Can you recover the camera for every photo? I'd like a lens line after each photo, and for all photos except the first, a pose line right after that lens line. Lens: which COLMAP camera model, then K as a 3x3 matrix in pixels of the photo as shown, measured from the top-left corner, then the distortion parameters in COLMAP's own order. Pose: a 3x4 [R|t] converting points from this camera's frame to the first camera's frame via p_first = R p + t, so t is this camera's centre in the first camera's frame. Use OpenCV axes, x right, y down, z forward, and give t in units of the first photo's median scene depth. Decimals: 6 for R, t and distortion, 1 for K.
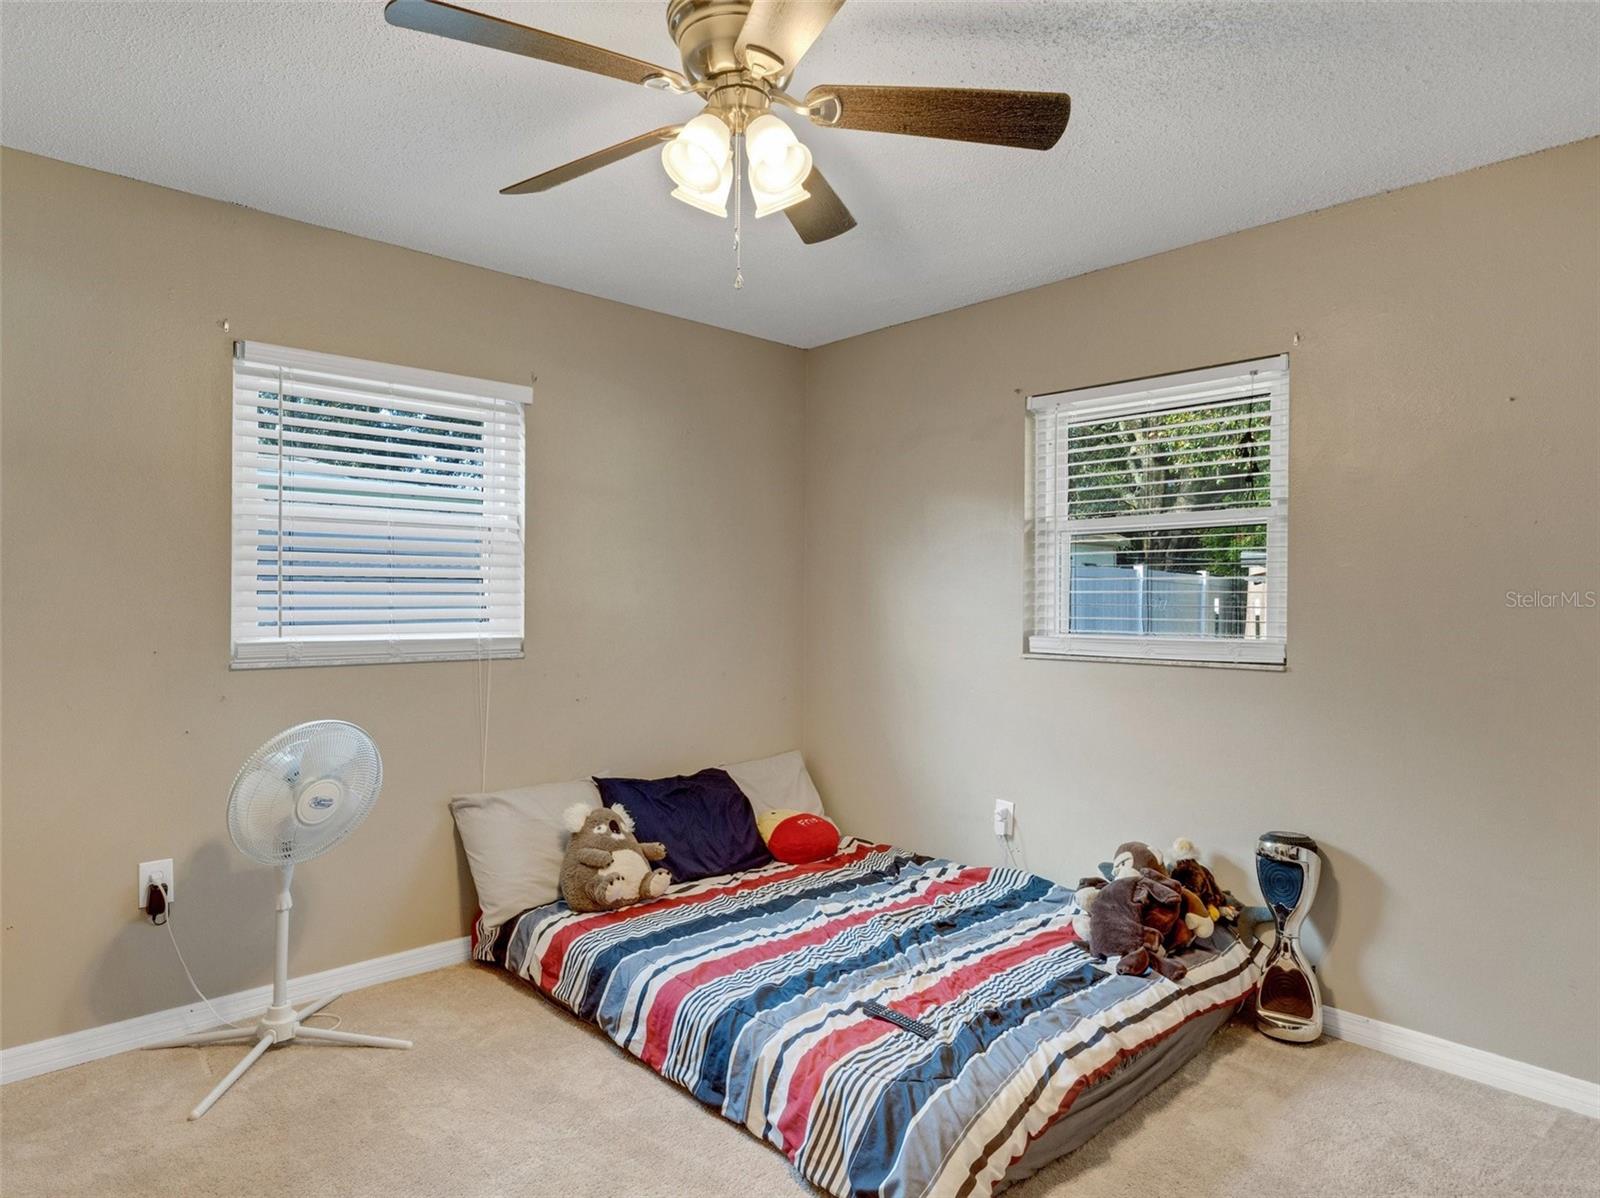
lens RADIAL K [[938.0, 0, 794.3], [0, 938.0, 609.7], [0, 0, 1]] dist [-0.004079, -0.001108]
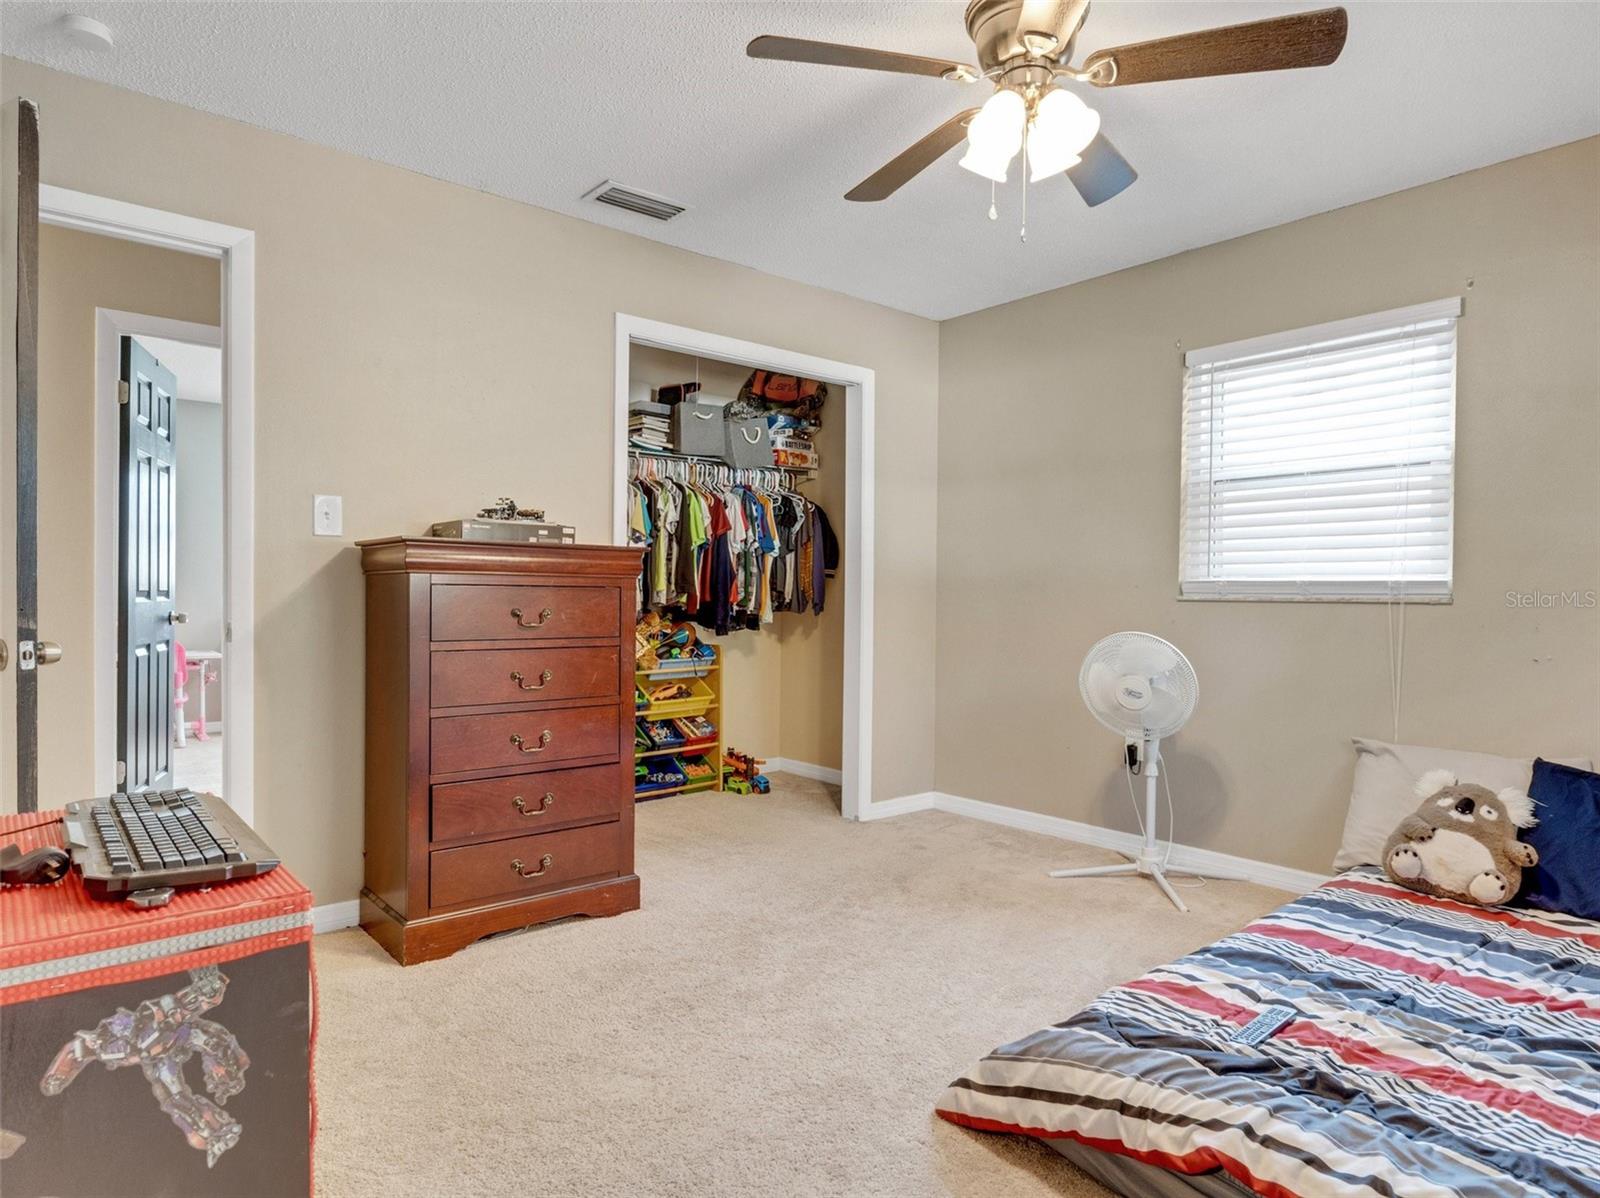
lens RADIAL K [[901.7, 0, 808.3], [0, 901.7, 603.8], [0, 0, 1]] dist [-0.006008, -0.001498]
pose [[-0.032469, 0.006593, -0.999451, 0.744493], [-0.016985, 0.999830, 0.007147, 0.071319], [0.999328, 0.017208, -0.032351, 0.540206]]
